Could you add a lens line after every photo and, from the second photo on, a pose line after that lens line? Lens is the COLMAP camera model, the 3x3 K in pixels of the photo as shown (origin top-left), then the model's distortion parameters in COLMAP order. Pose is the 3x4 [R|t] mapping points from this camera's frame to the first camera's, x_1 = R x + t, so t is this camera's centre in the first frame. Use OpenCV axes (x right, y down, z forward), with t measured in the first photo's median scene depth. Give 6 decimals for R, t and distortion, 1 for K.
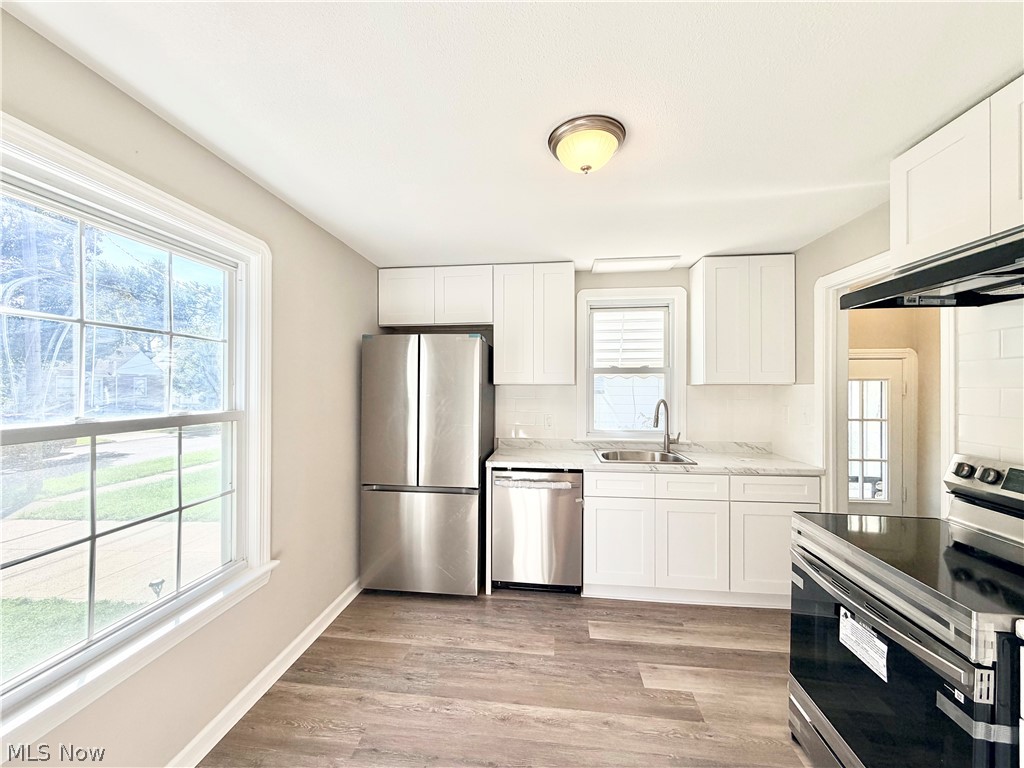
lens RADIAL K [[407.0, 0, 508.9], [0, 407.0, 385.4], [0, 0, 1]] dist [-0.000334, 0.000209]
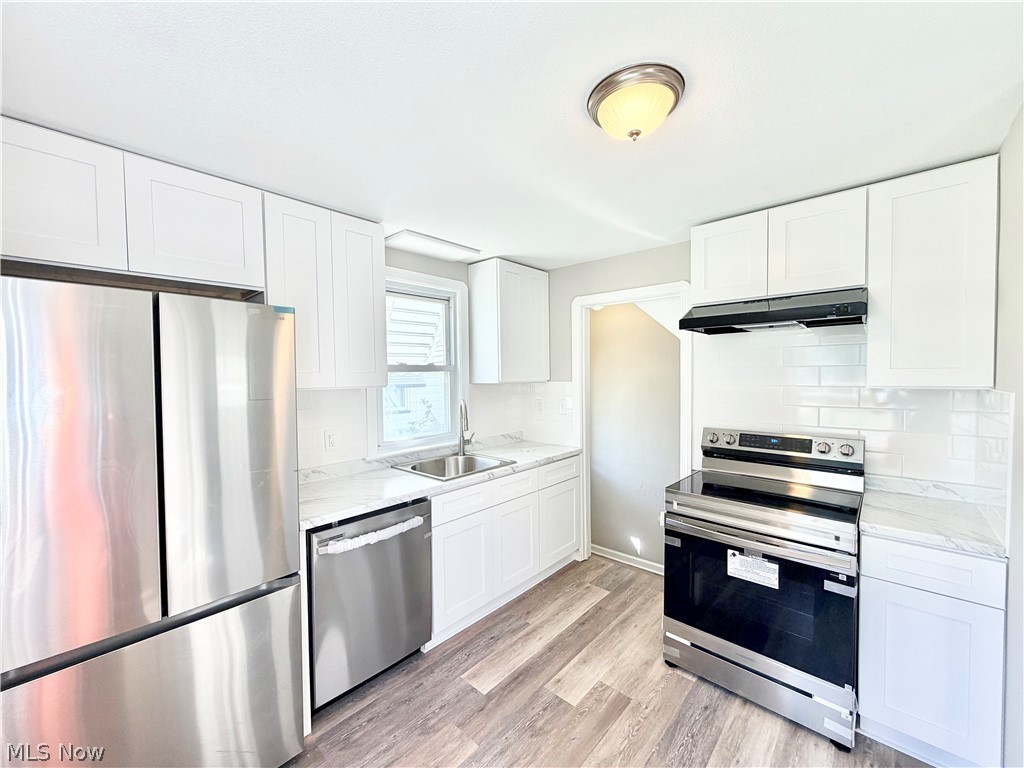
lens RADIAL K [[407.0, 0, 513.0], [0, 407.0, 385.9], [0, 0, 1]] dist [-0.000334, 0.000209]
pose [[0.585469, -0.032538, 0.810041, -0.386949], [0.011378, 0.999426, 0.031922, -0.032934], [-0.810615, -0.009472, 0.585503, 0.435882]]
